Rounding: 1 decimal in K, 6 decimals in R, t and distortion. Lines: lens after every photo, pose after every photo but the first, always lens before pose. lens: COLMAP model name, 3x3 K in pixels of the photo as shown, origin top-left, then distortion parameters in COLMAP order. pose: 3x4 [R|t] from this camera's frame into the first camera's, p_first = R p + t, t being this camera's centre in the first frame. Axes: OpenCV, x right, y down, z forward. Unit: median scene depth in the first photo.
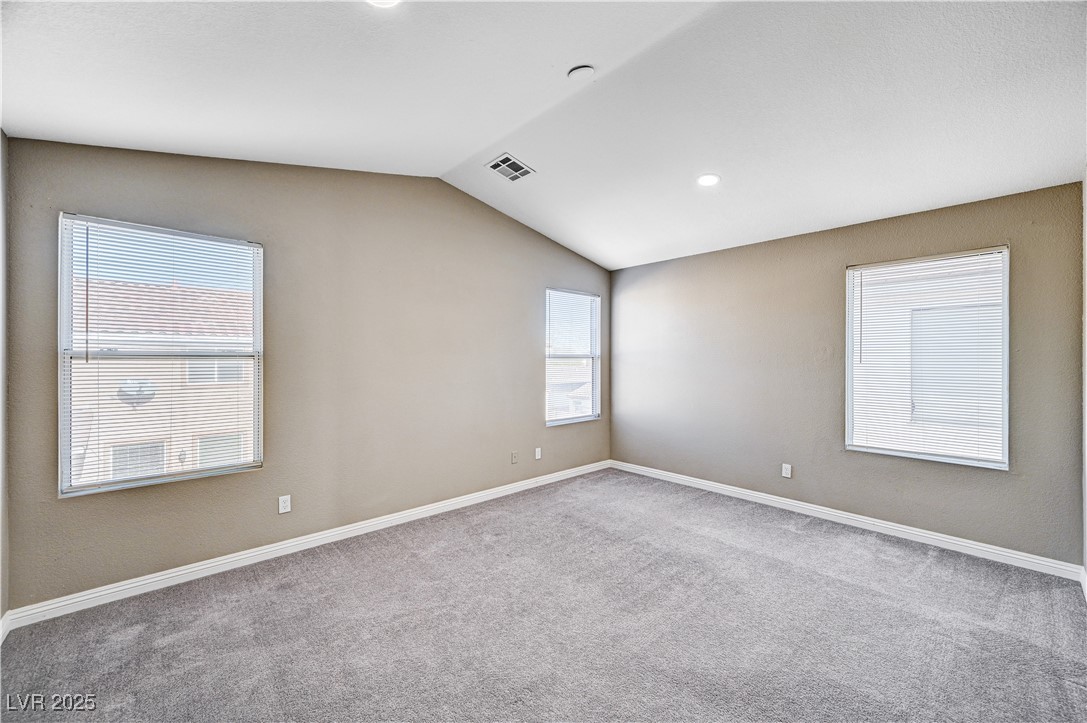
lens RADIAL K [[439.6, 0, 546.0], [0, 439.6, 360.5], [0, 0, 1]] dist [0.012890, -0.000936]
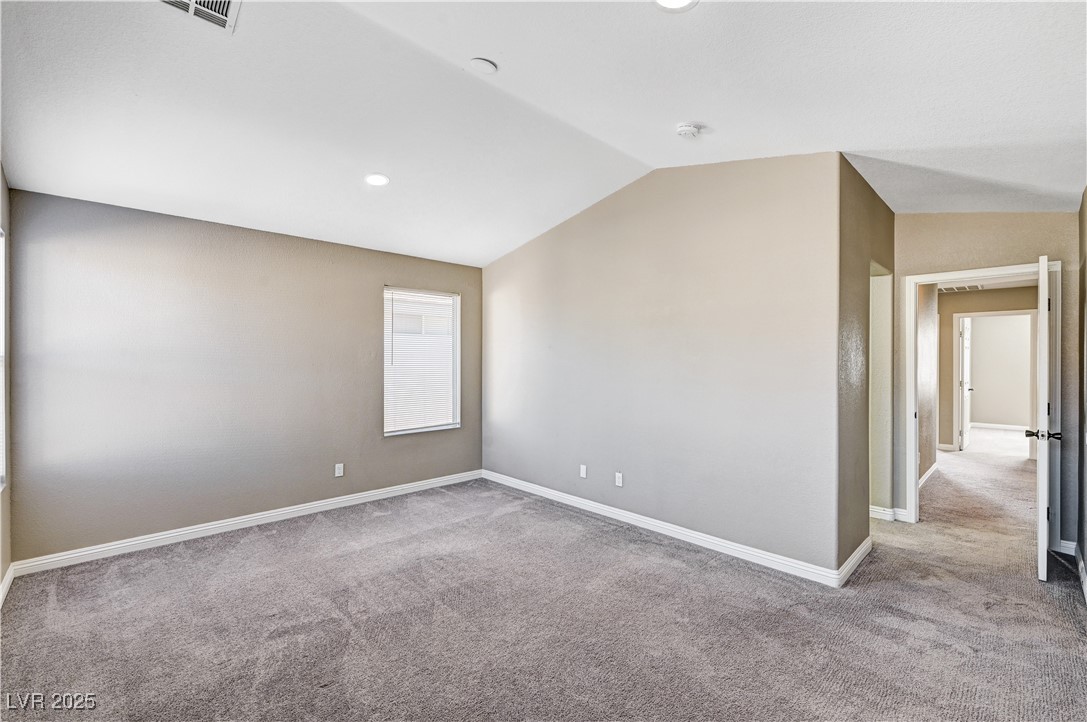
lens RADIAL K [[465.1, 0, 543.5], [0, 465.1, 360.9], [0, 0, 1]] dist [-0.001631, 0.000918]
pose [[-0.033636, 0.003116, 0.999429, -0.633194], [0.010712, 0.999939, -0.002757, 0.001589], [-0.999377, 0.010613, -0.033667, 0.625644]]
